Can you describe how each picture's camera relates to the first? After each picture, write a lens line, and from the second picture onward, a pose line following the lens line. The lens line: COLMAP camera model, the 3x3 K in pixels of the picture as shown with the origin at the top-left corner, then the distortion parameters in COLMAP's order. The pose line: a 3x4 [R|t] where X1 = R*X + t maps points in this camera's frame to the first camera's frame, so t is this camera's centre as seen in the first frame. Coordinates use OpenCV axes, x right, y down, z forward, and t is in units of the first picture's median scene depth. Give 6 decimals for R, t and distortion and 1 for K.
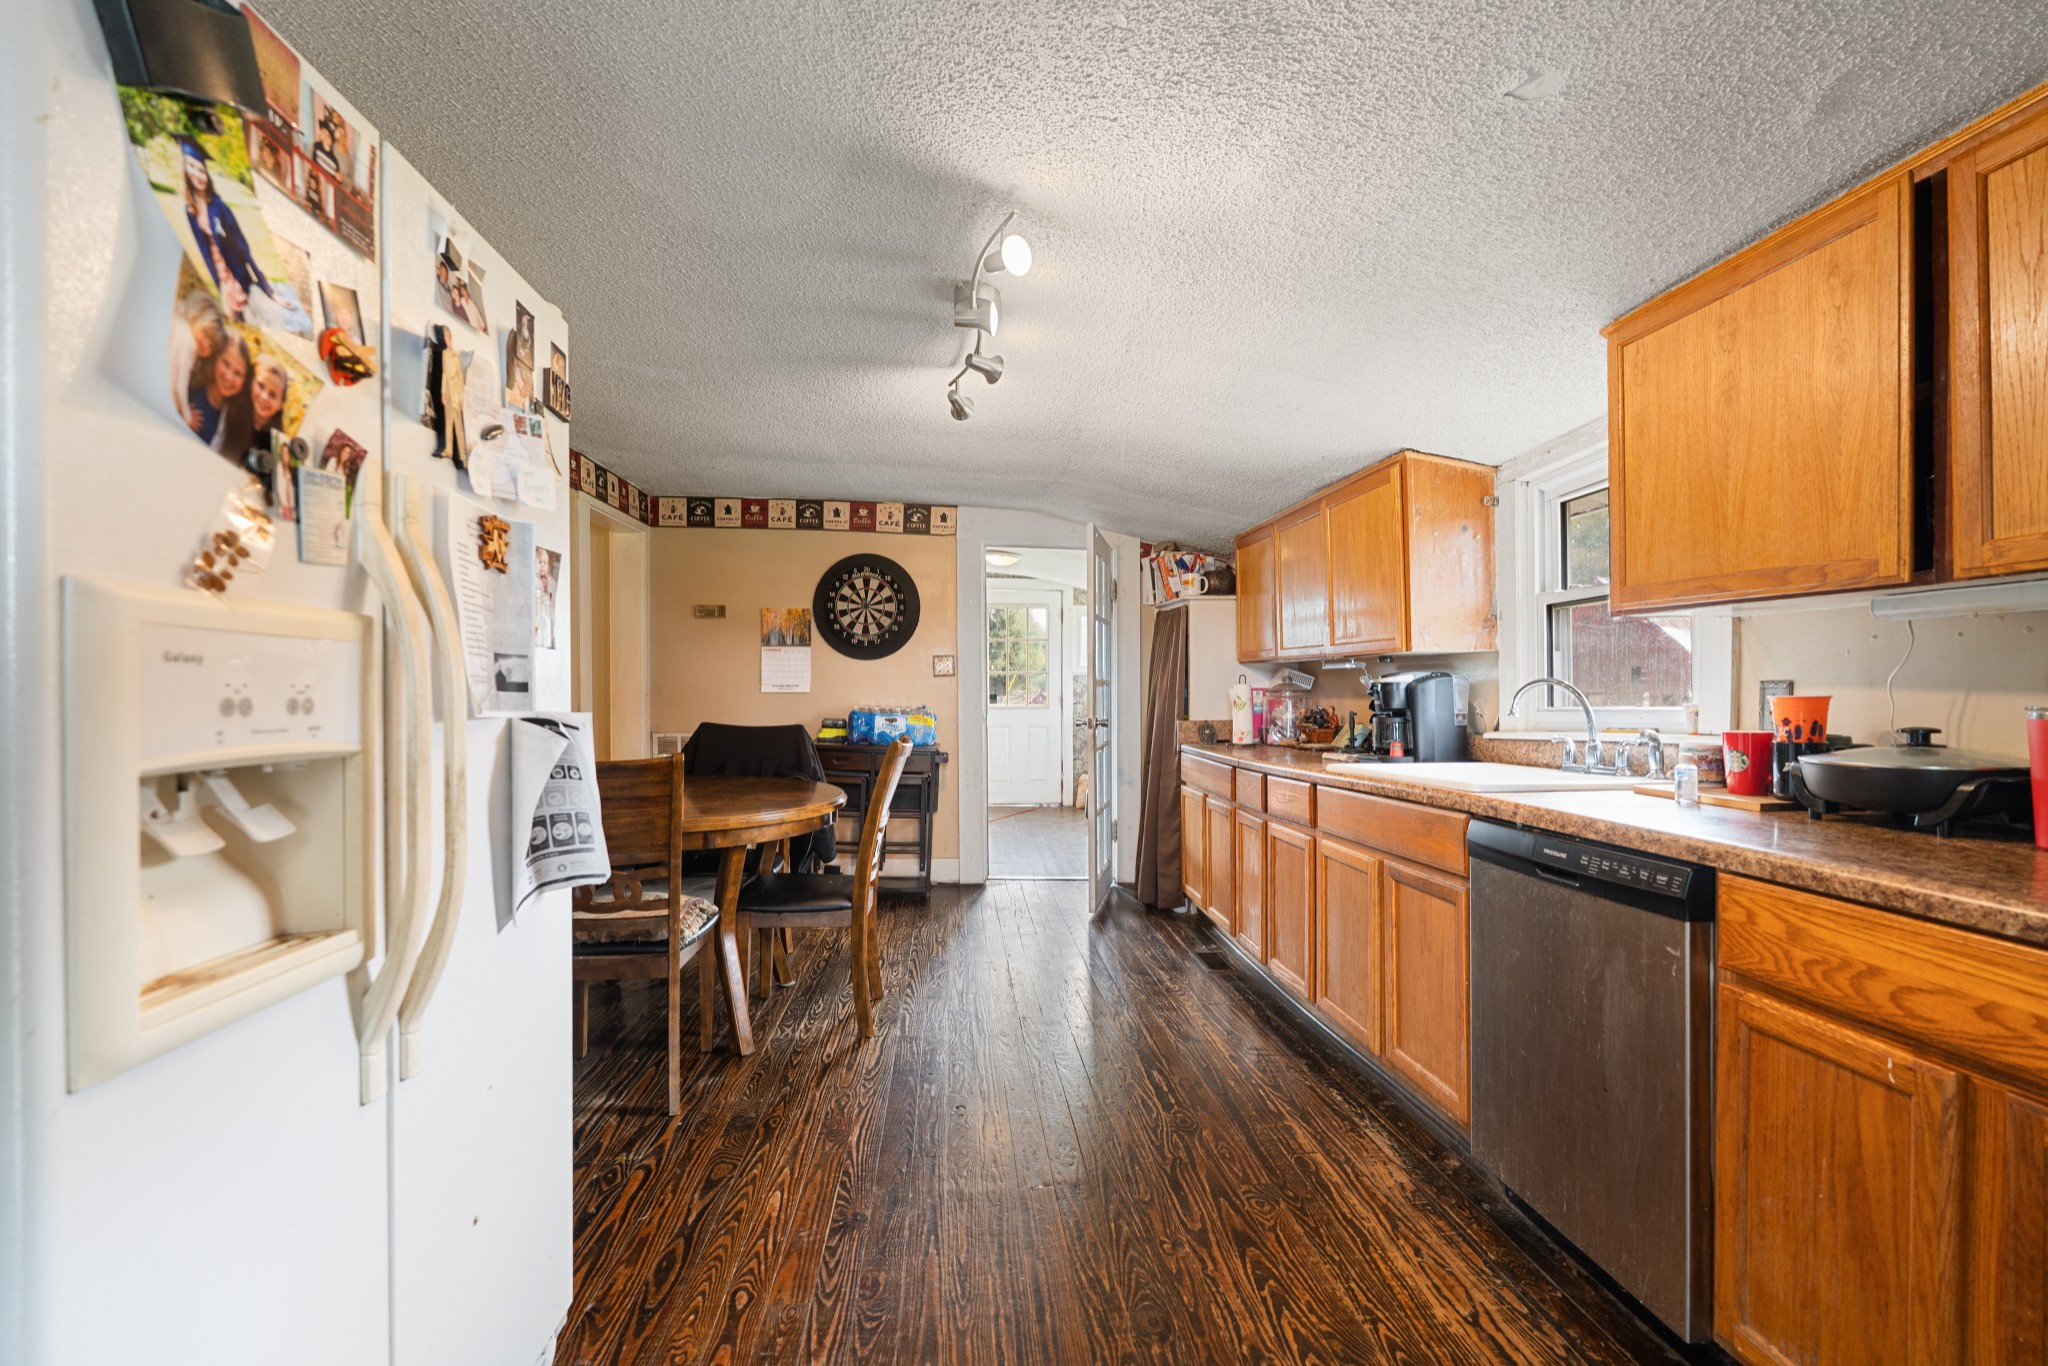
lens RADIAL K [[914.8, 0, 1014.8], [0, 914.8, 686.7], [0, 0, 1]] dist [-0.001583, 0.000398]
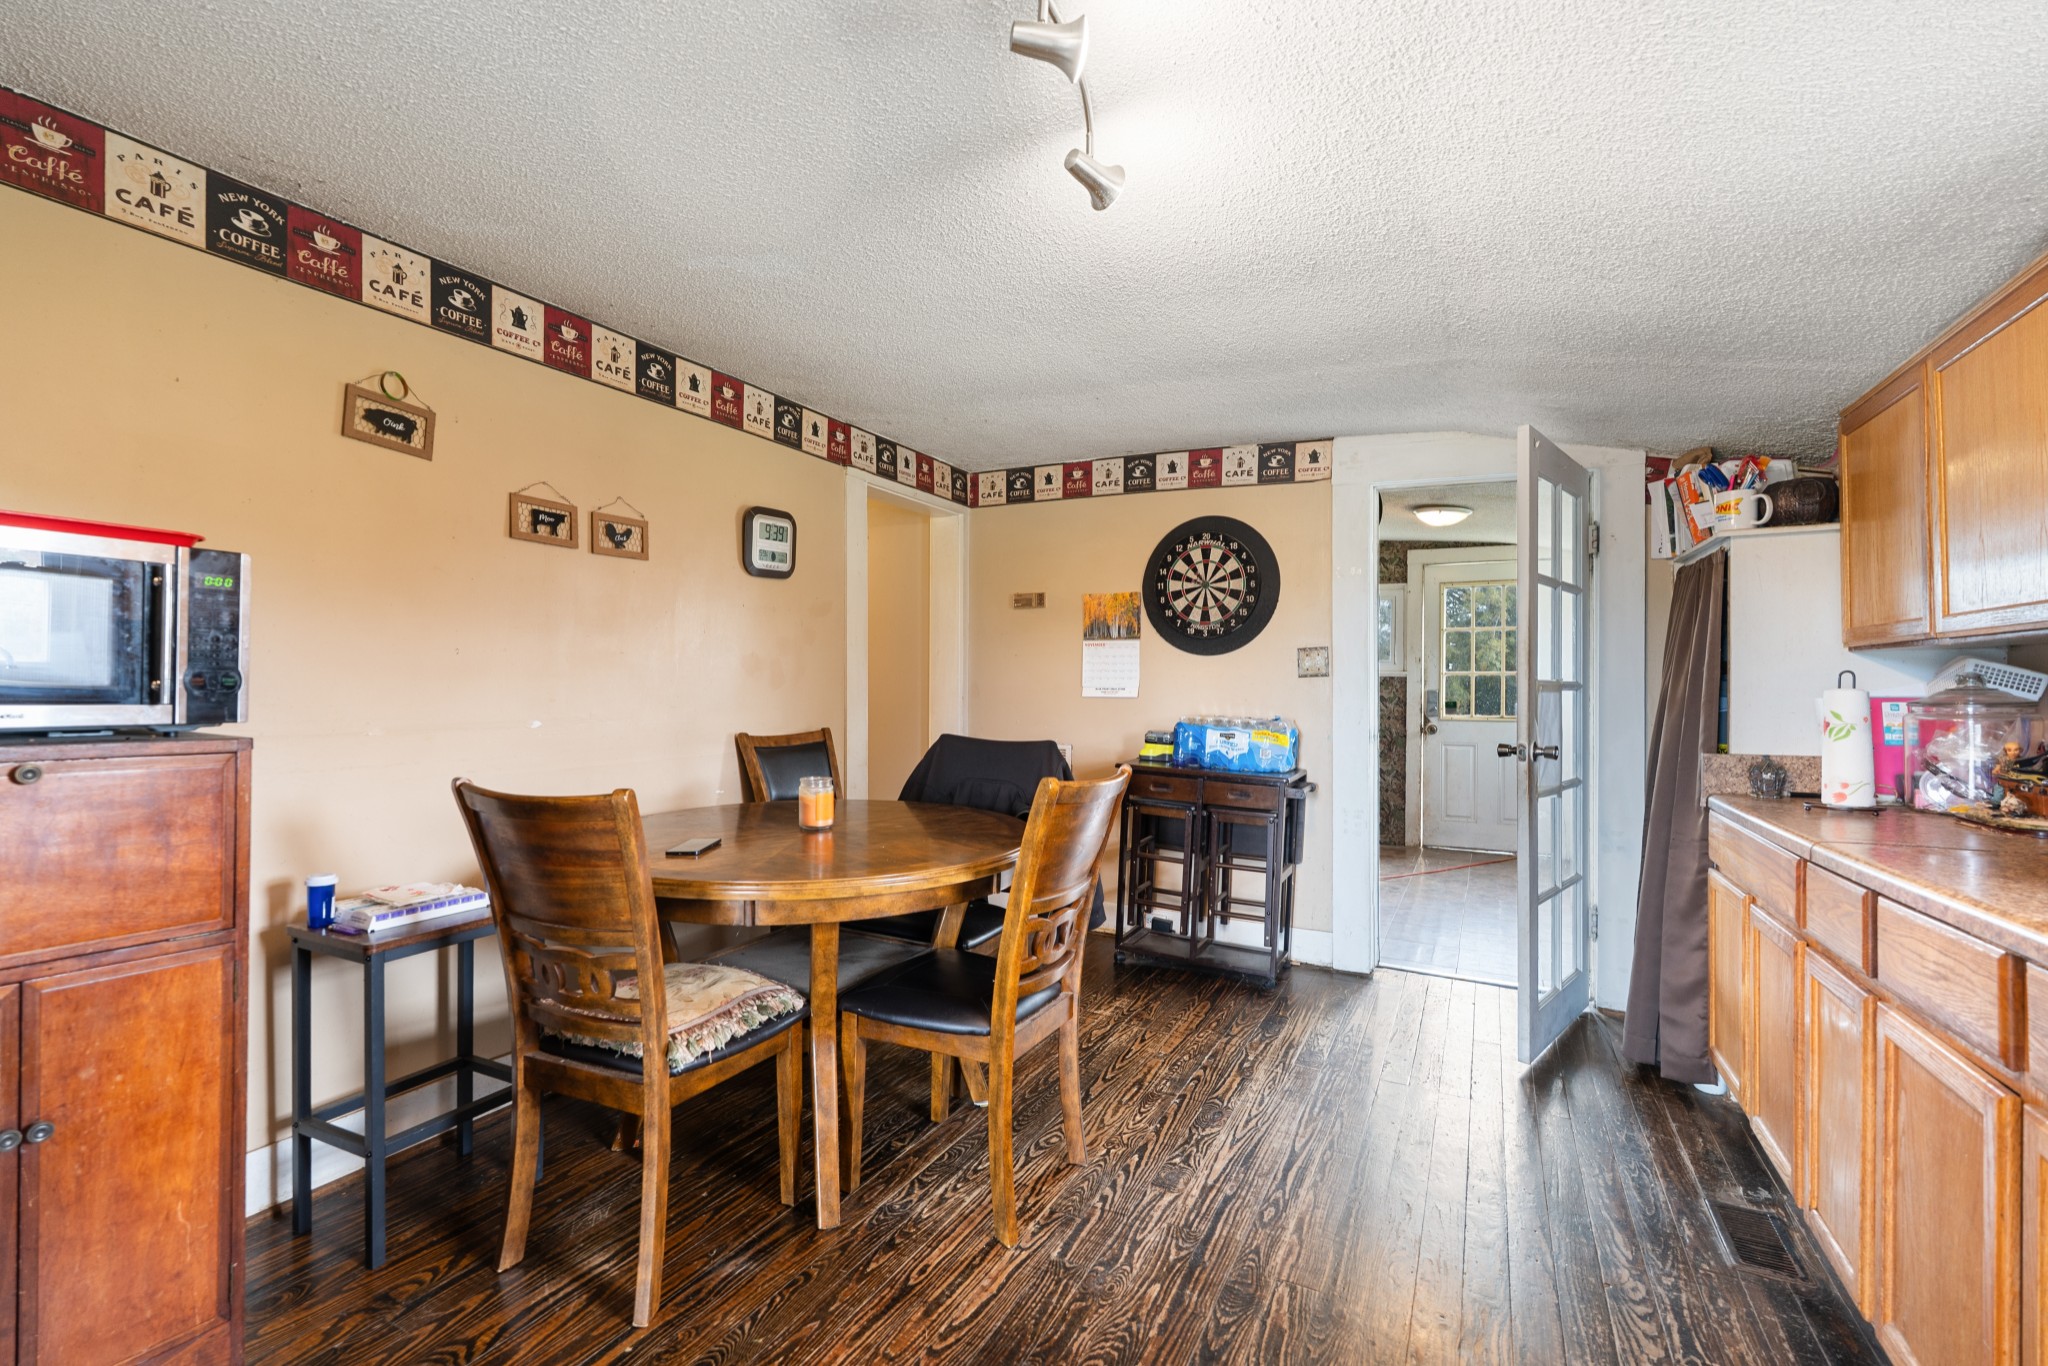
lens RADIAL K [[914.8, 0, 1014.8], [0, 914.8, 686.7], [0, 0, 1]] dist [-0.001583, 0.000398]
pose [[0.854054, 0.003383, -0.520174, 0.101956], [-0.006005, 0.999976, -0.003355, 0.000370], [0.520151, 0.005989, 0.854054, 0.277978]]
